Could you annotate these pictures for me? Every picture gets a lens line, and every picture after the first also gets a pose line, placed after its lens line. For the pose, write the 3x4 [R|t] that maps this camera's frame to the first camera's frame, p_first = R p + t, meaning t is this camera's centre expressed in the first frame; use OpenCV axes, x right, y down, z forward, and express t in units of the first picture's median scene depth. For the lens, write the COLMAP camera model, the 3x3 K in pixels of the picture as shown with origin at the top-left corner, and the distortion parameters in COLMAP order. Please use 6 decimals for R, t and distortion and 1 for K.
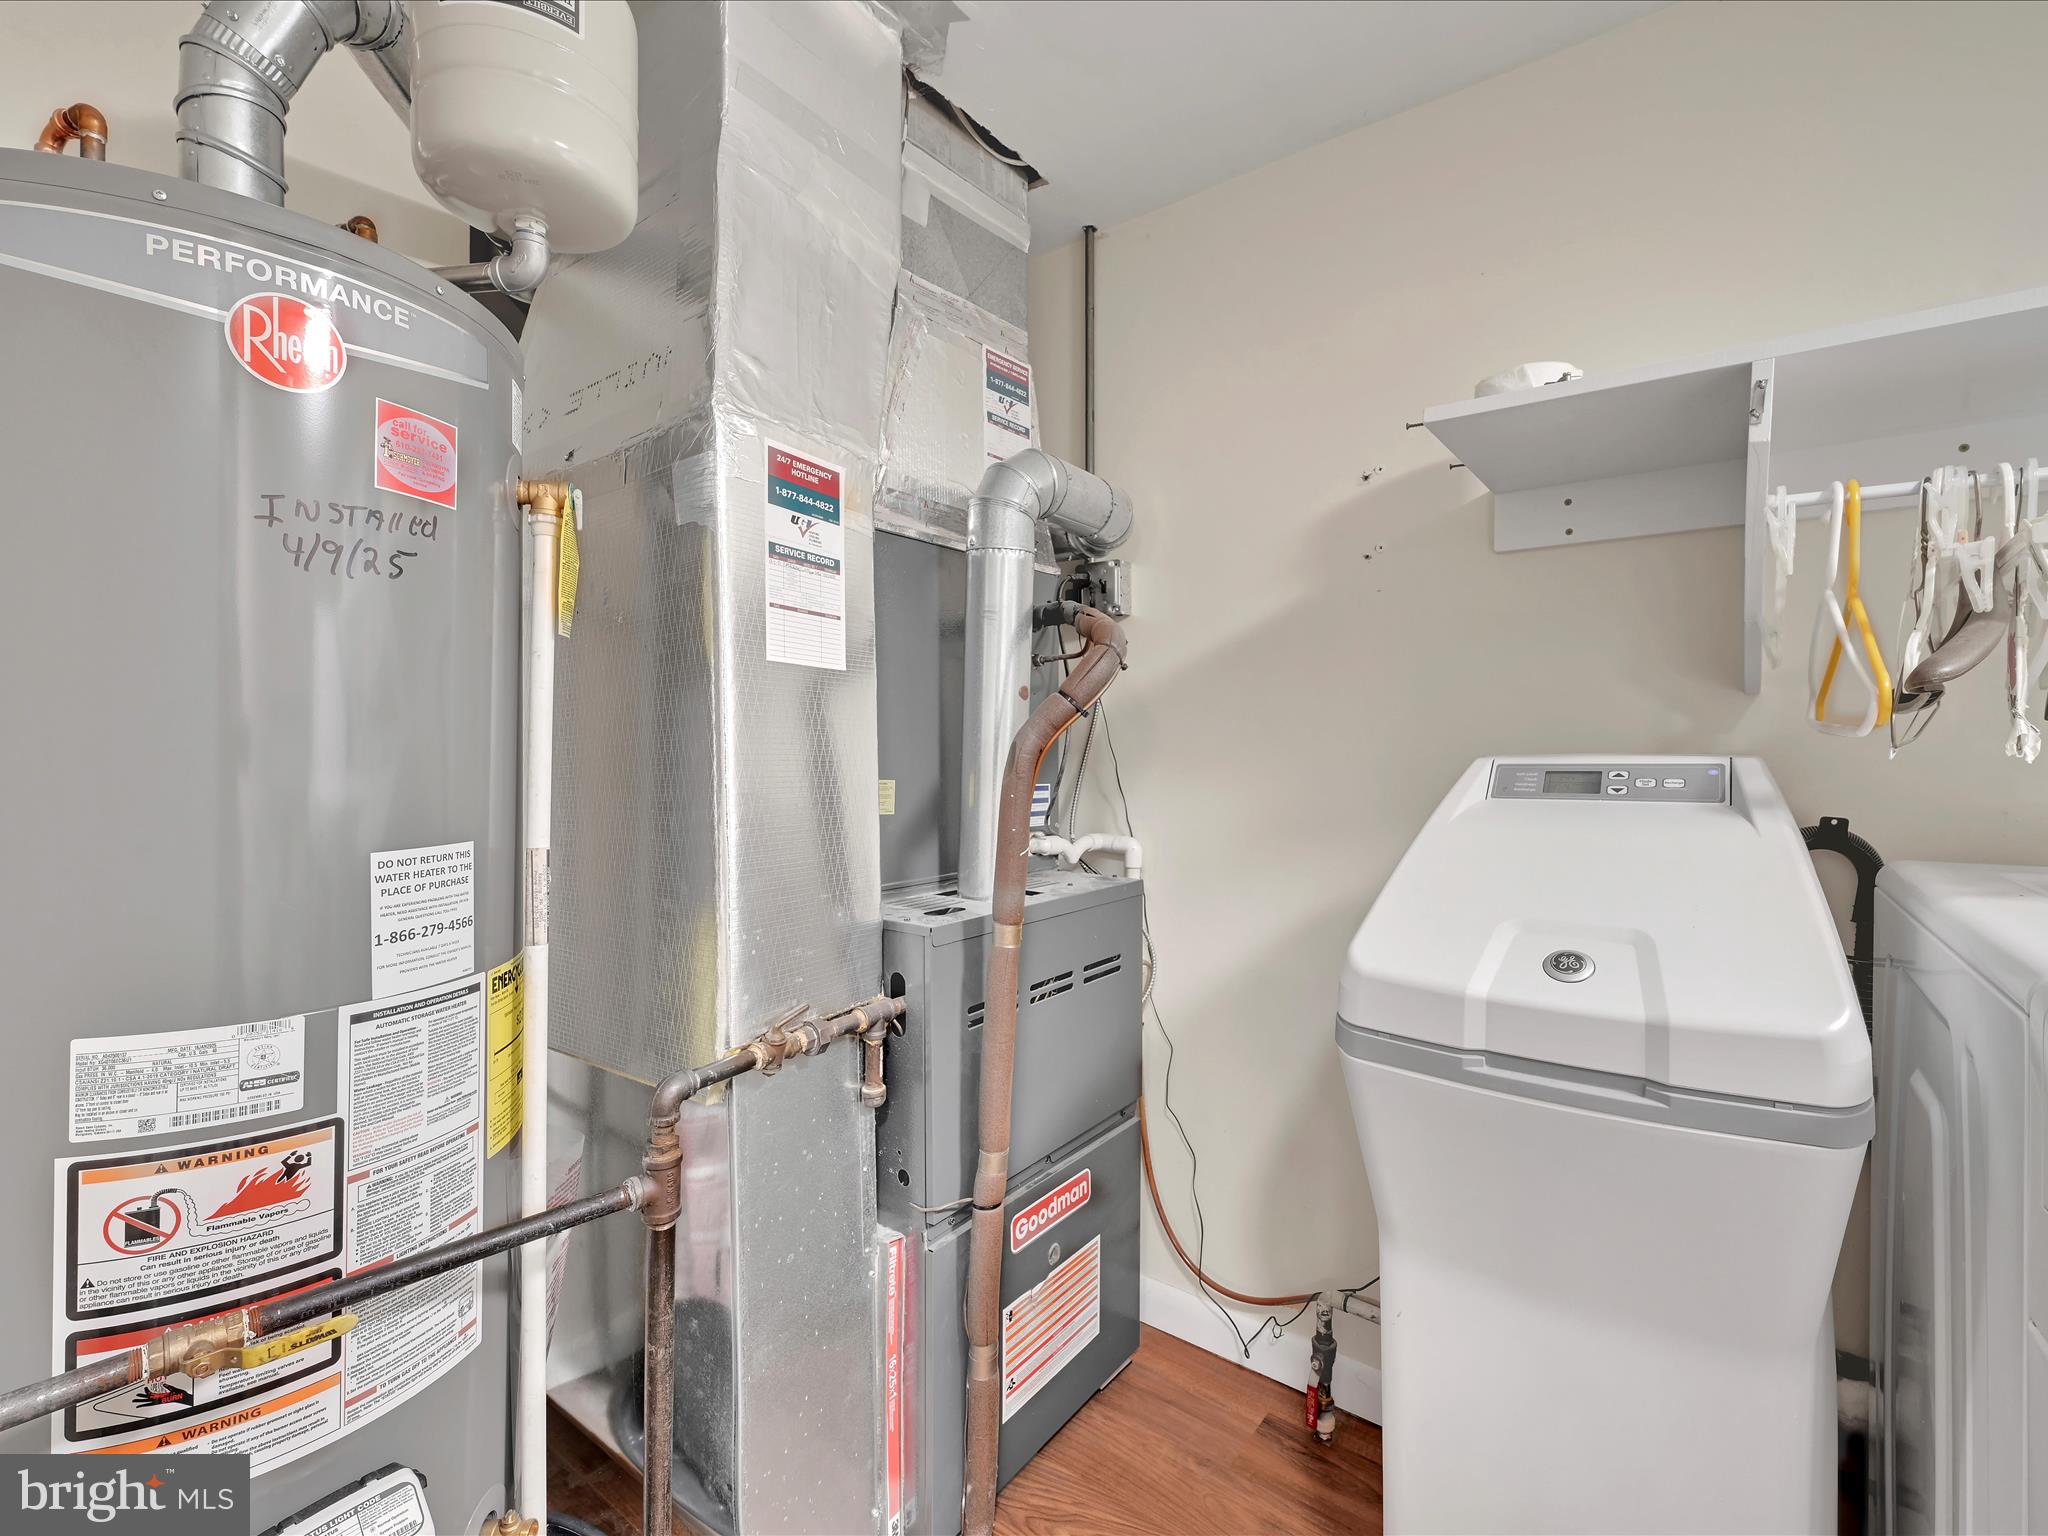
lens RADIAL K [[920.4, 0, 1037.0], [0, 920.4, 756.4], [0, 0, 1]] dist [-0.000716, 0.000039]
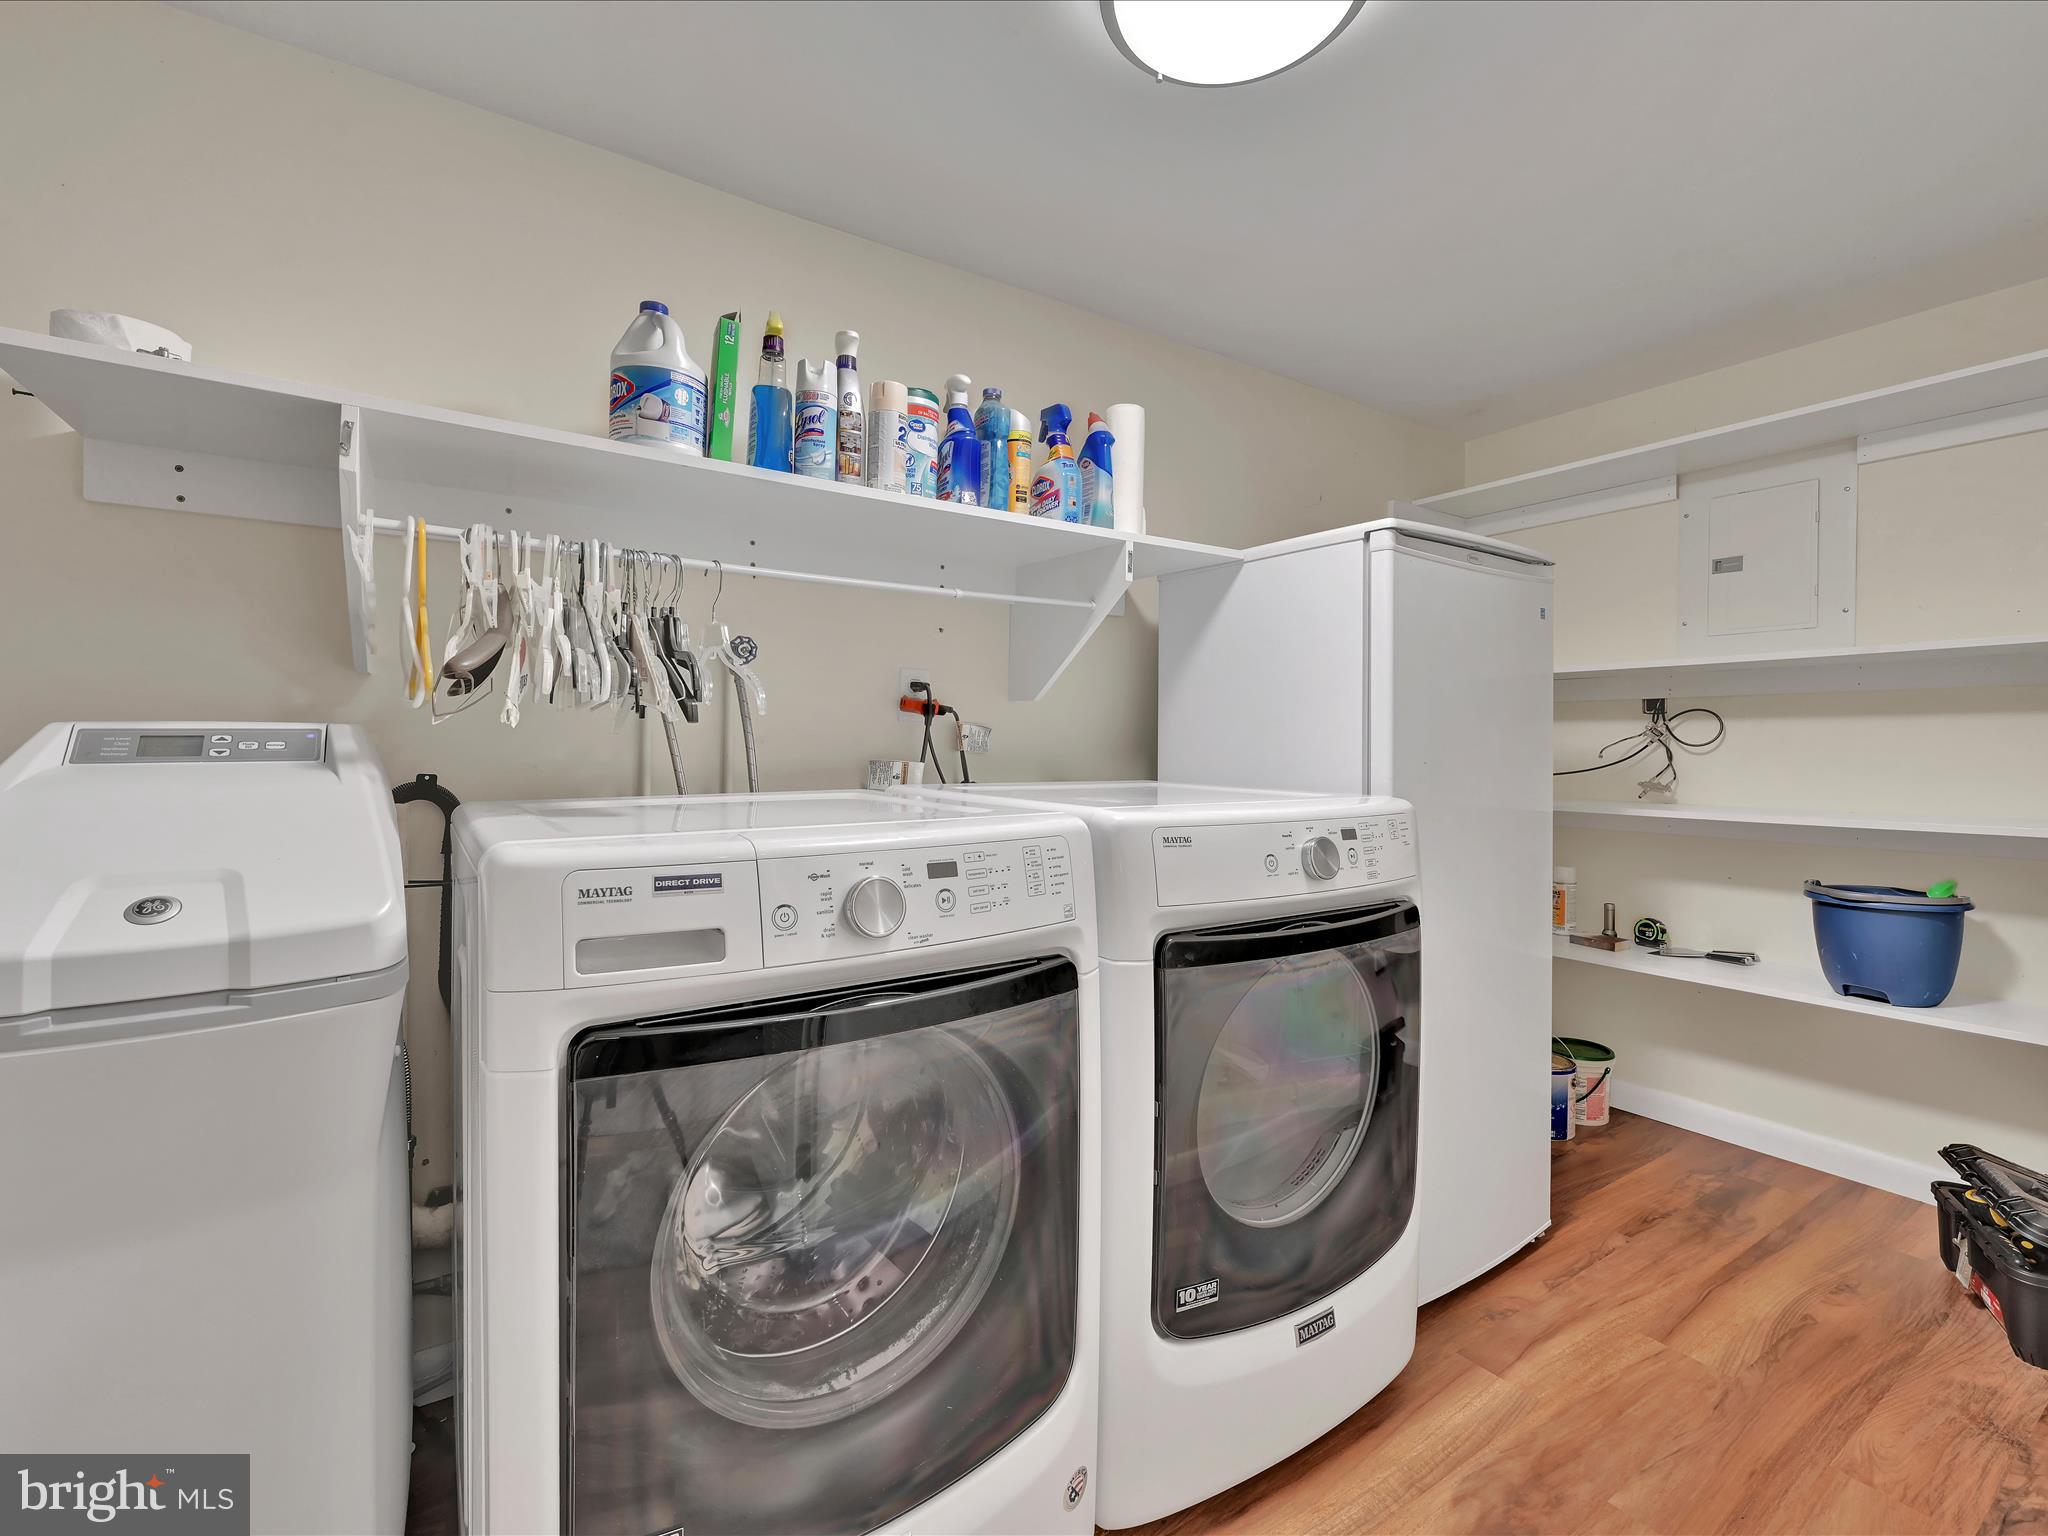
lens RADIAL K [[920.4, 0, 1040.4], [0, 920.4, 745.9], [0, 0, 1]] dist [-0.000716, 0.000039]
pose [[0.320426, -0.007548, 0.947243, -0.095192], [-0.000914, 0.999965, 0.008277, 0.019606], [-0.947273, -0.003518, 0.320408, -0.283083]]
